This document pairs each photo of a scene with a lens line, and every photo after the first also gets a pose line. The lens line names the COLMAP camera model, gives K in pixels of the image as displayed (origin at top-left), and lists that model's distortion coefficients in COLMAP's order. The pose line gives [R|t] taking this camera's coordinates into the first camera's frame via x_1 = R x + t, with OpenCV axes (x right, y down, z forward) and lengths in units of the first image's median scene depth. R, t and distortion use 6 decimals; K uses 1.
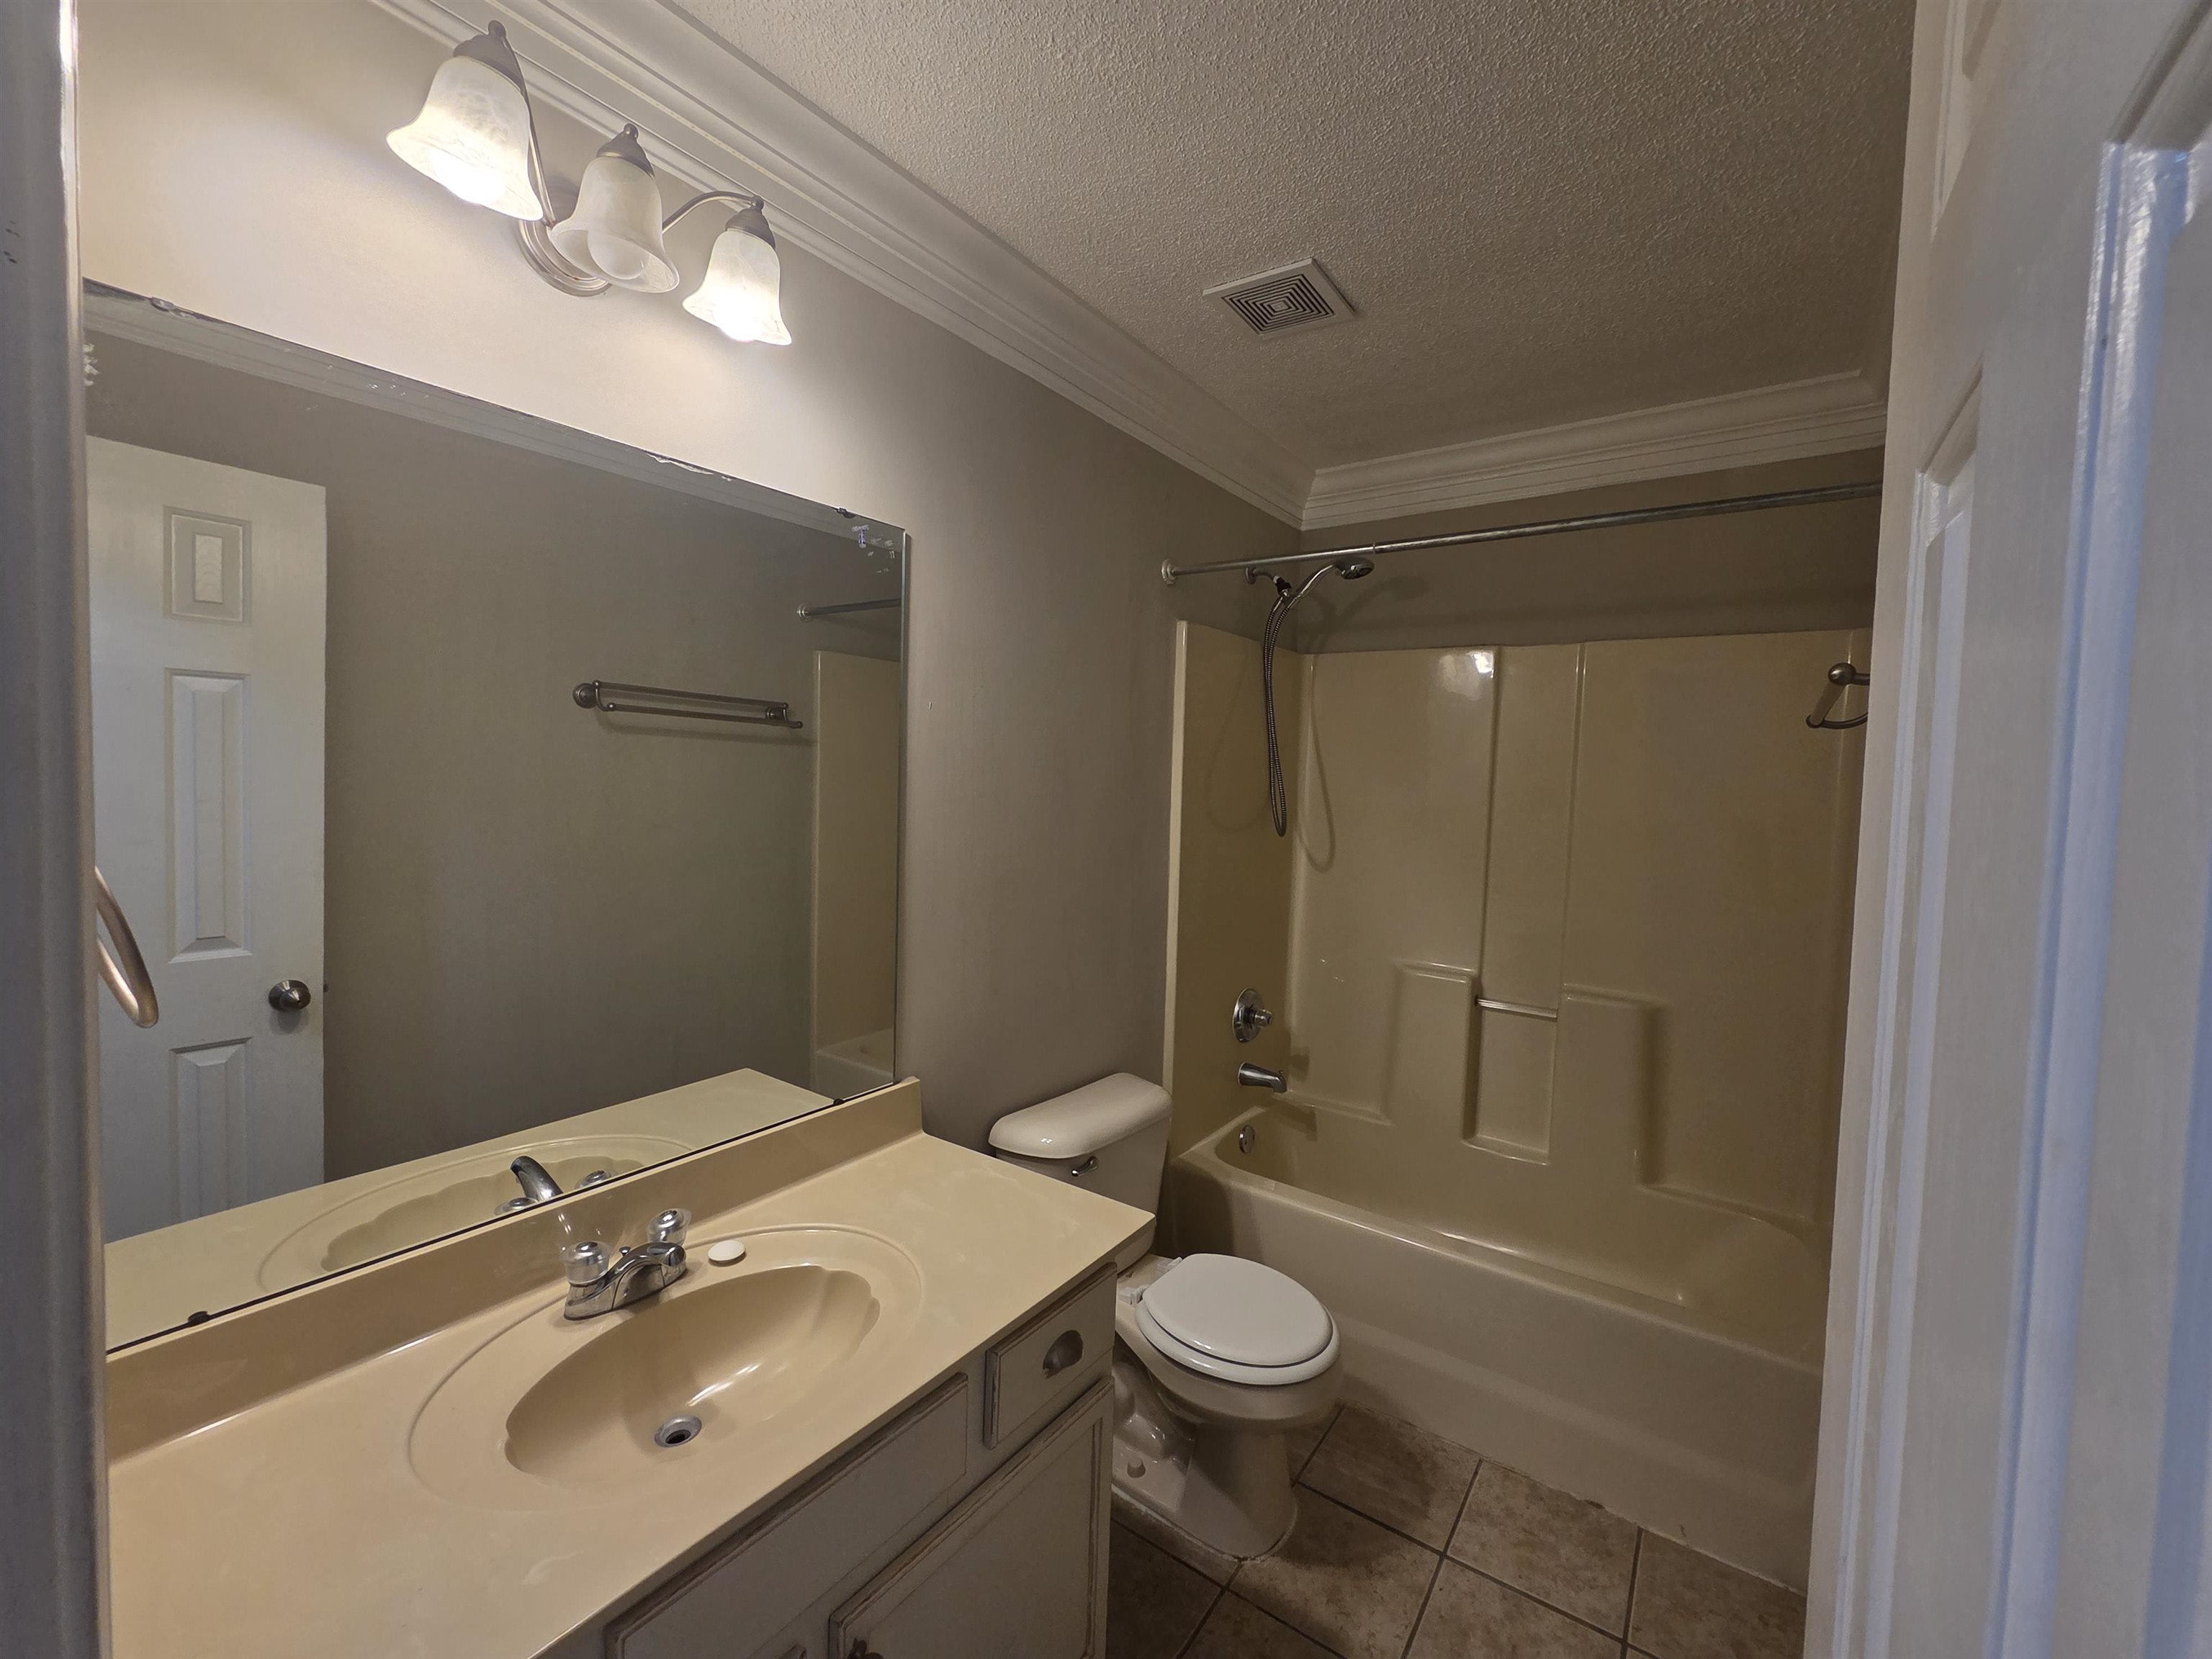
lens RADIAL K [[901.6, 0, 1123.4], [0, 901.6, 822.5], [0, 0, 1]] dist [0.003856, -0.003973]
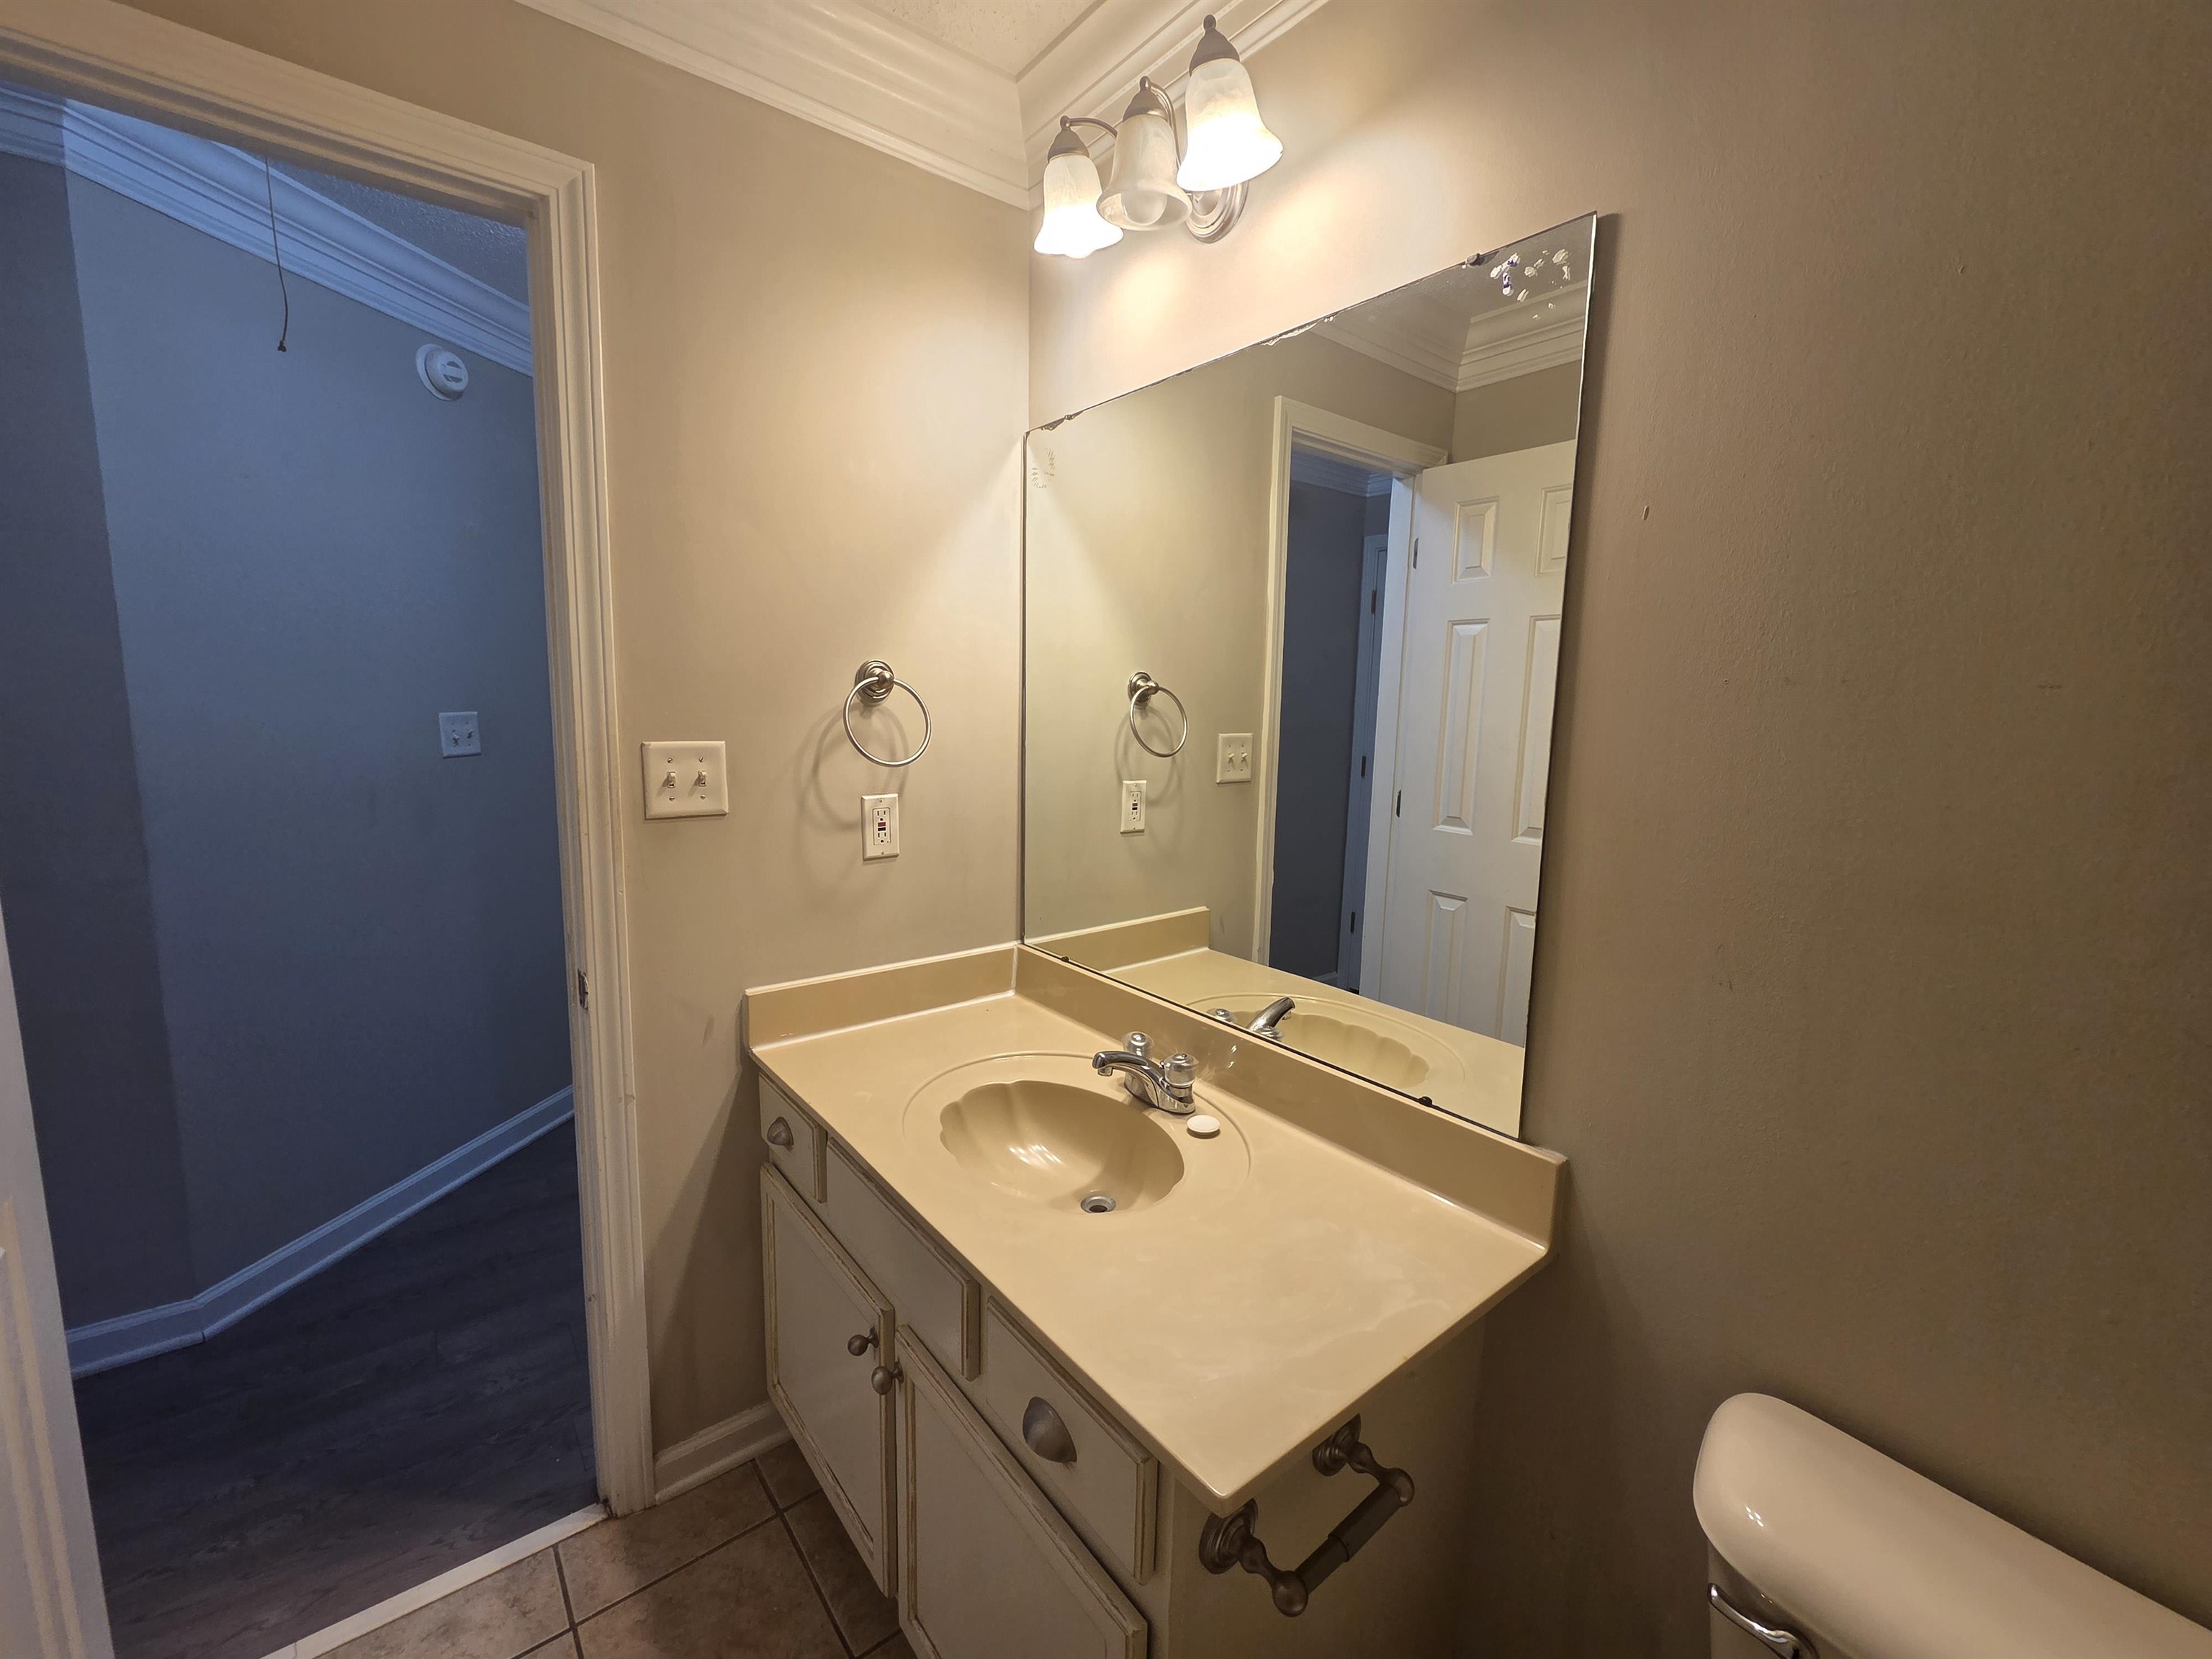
lens RADIAL K [[901.6, 0, 1123.4], [0, 901.6, 822.5], [0, 0, 1]] dist [0.003856, -0.003973]
pose [[-0.265078, 0.092884, -0.959743, 0.453063], [-0.071943, 0.990670, 0.115747, 0.017518], [0.961539, 0.099729, -0.255922, 0.959112]]
